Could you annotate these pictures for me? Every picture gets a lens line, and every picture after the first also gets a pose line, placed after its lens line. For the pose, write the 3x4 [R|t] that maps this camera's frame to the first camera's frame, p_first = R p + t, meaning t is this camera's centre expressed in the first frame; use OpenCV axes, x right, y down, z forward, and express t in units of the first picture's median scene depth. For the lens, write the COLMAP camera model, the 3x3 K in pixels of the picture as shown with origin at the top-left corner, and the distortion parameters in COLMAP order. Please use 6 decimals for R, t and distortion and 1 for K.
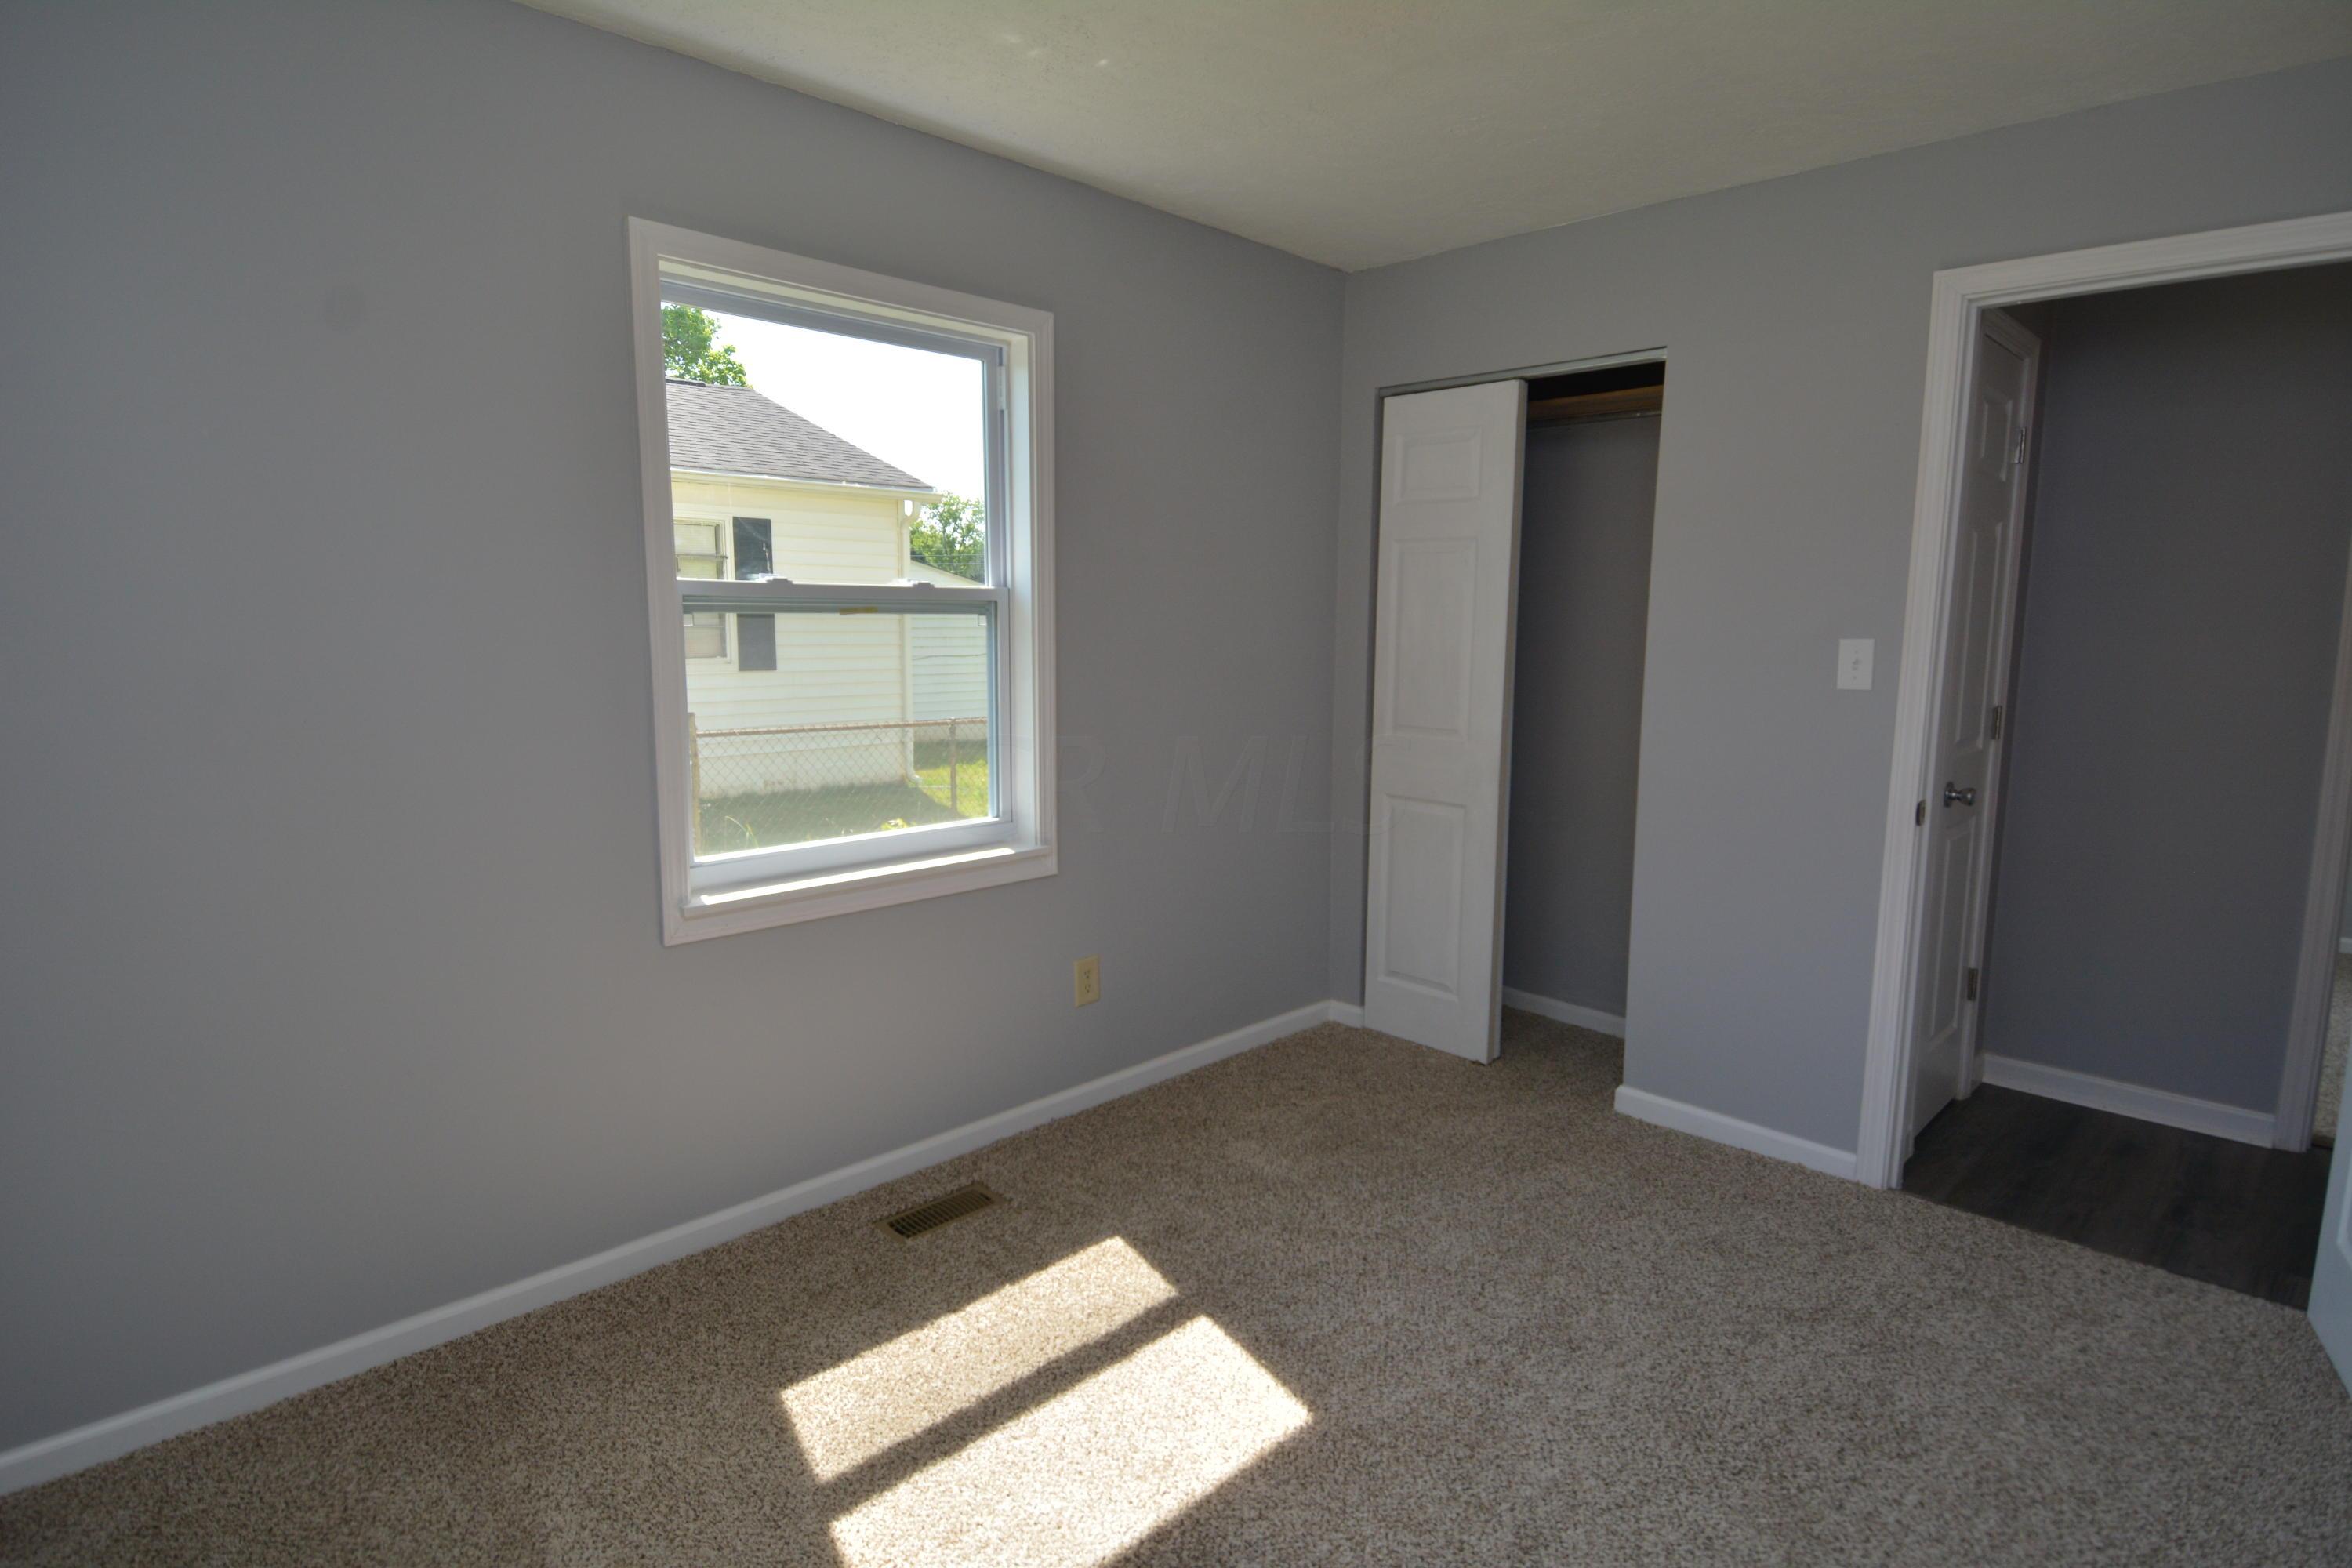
lens RADIAL K [[1227.1, 0, 1204.5], [0, 1227.1, 759.4], [0, 0, 1]] dist [0.033538, -0.036729]
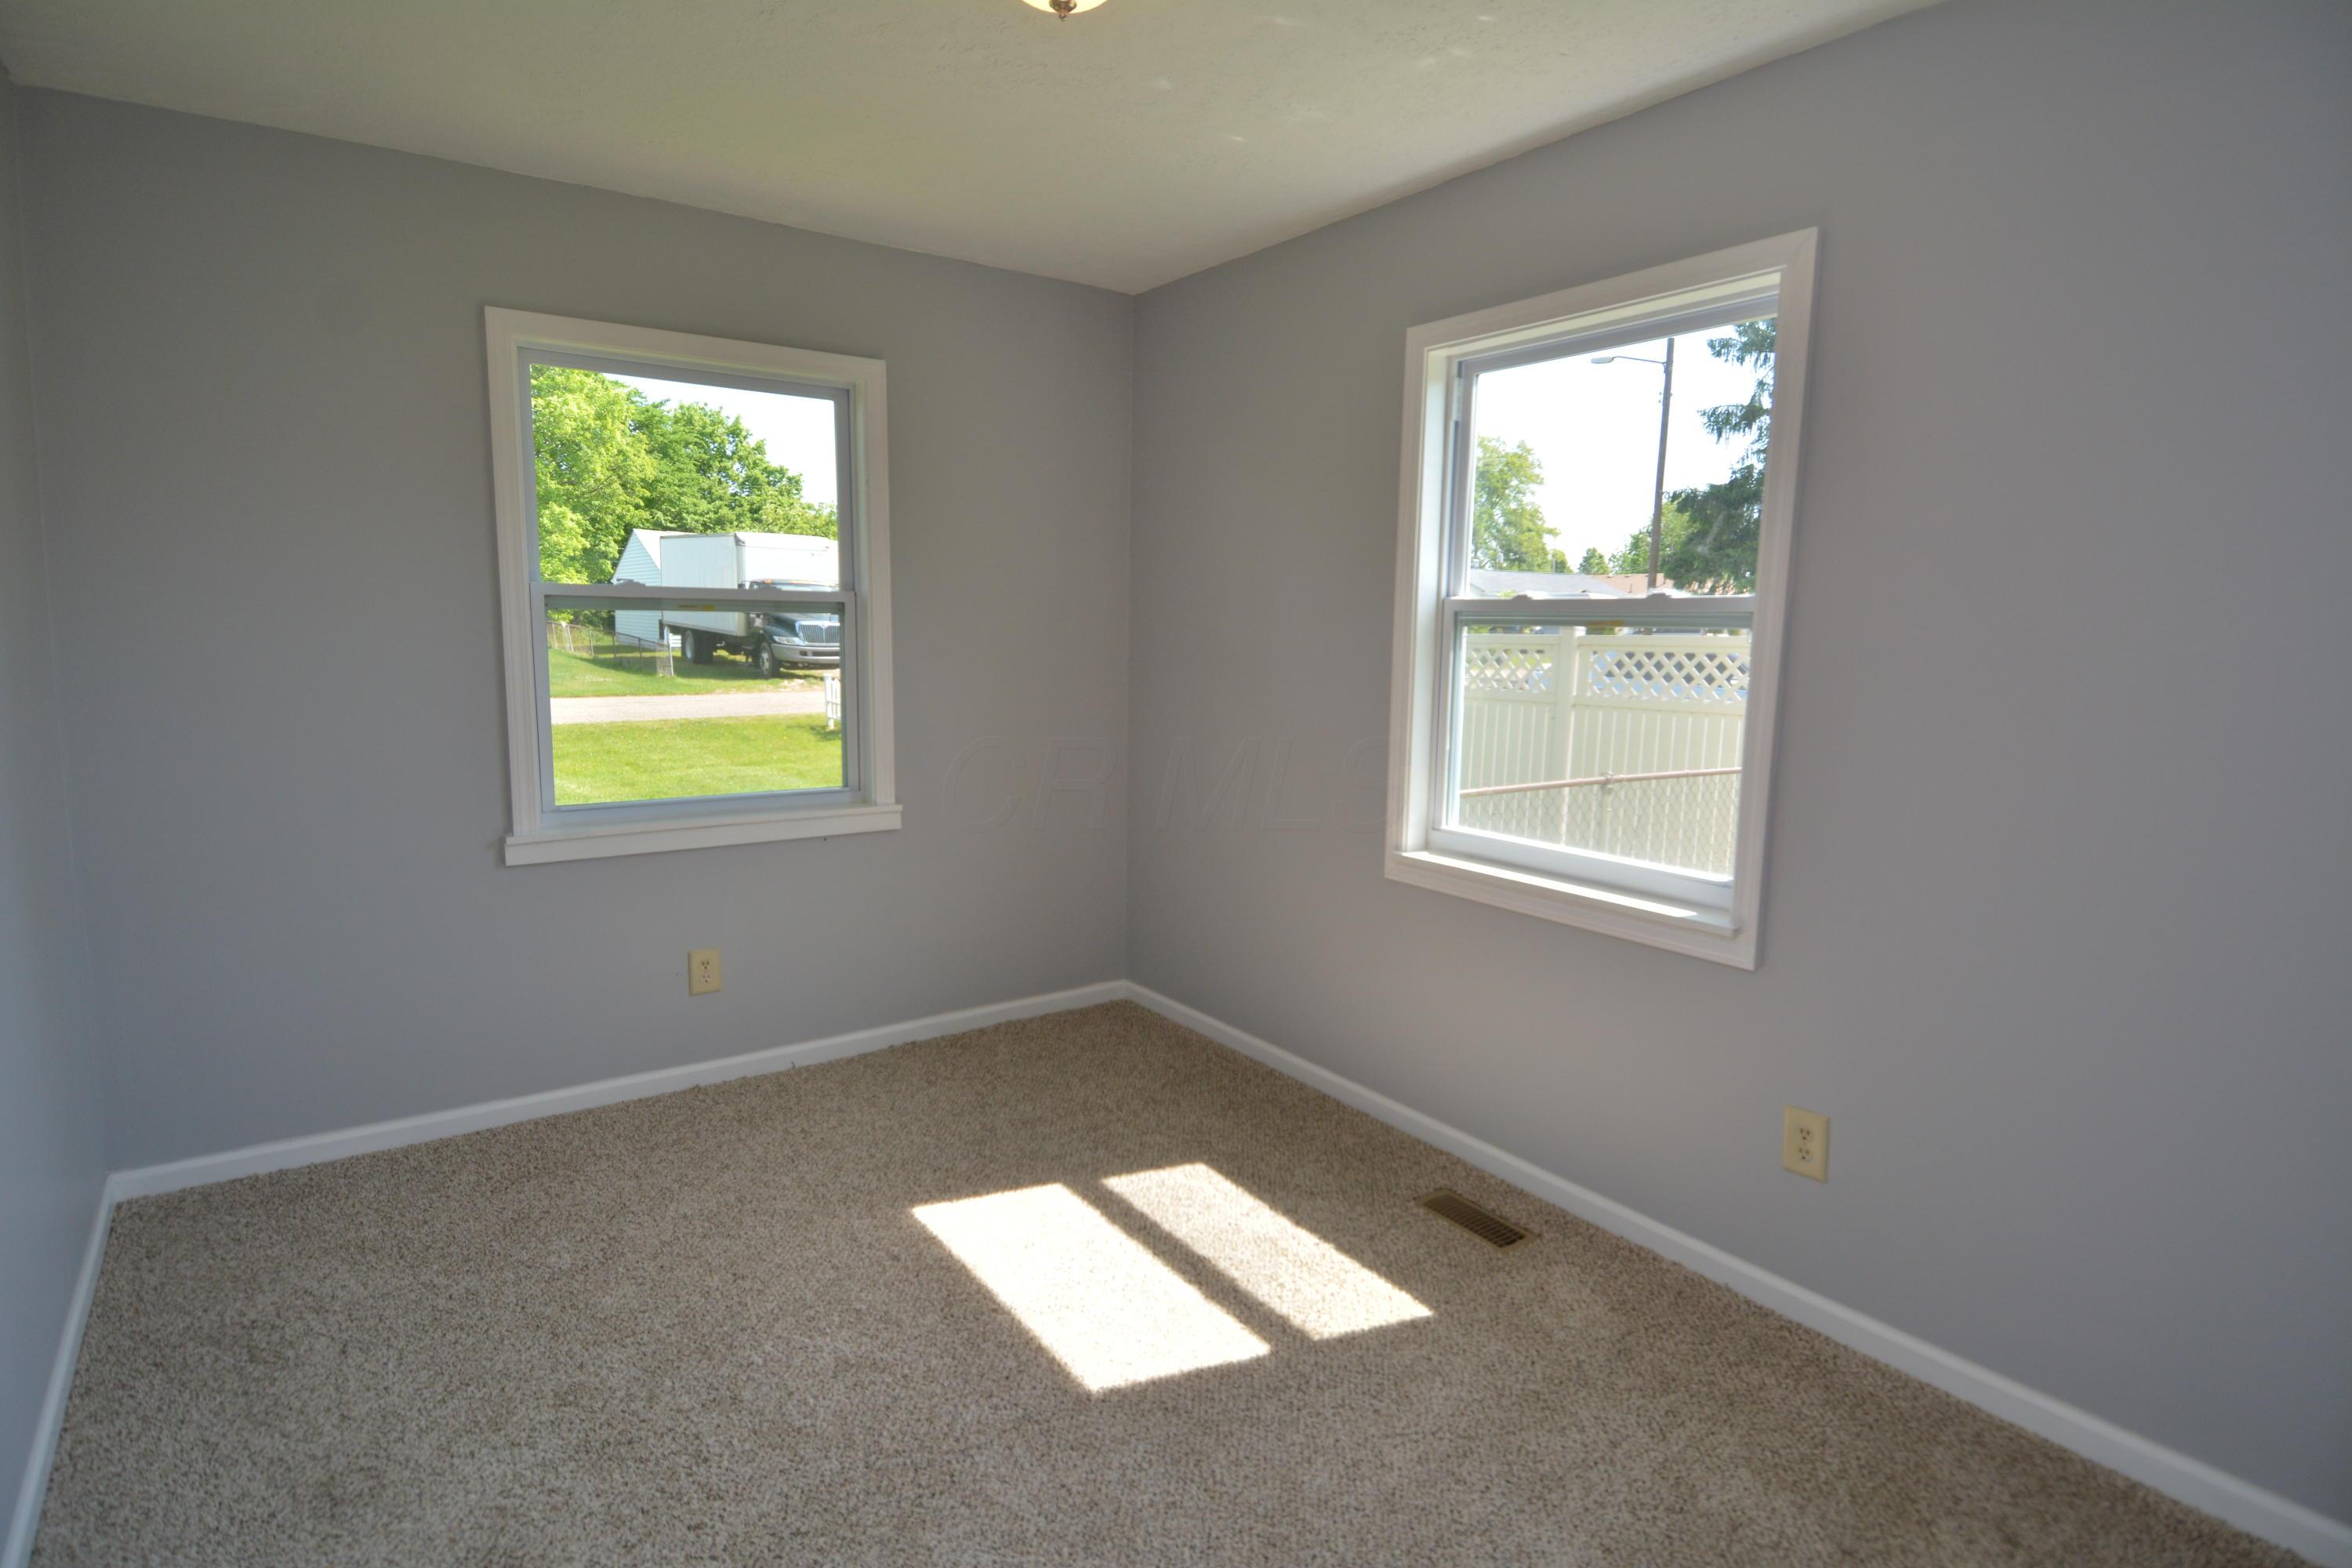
lens RADIAL K [[1227.1, 0, 1183.2], [0, 1227.1, 772.5], [0, 0, 1]] dist [0.033538, -0.036729]
pose [[-0.168100, 0.111746, -0.979416, 0.856909], [-0.138001, 0.981102, 0.135624, -0.104849], [0.976062, 0.157959, -0.149502, 0.954928]]
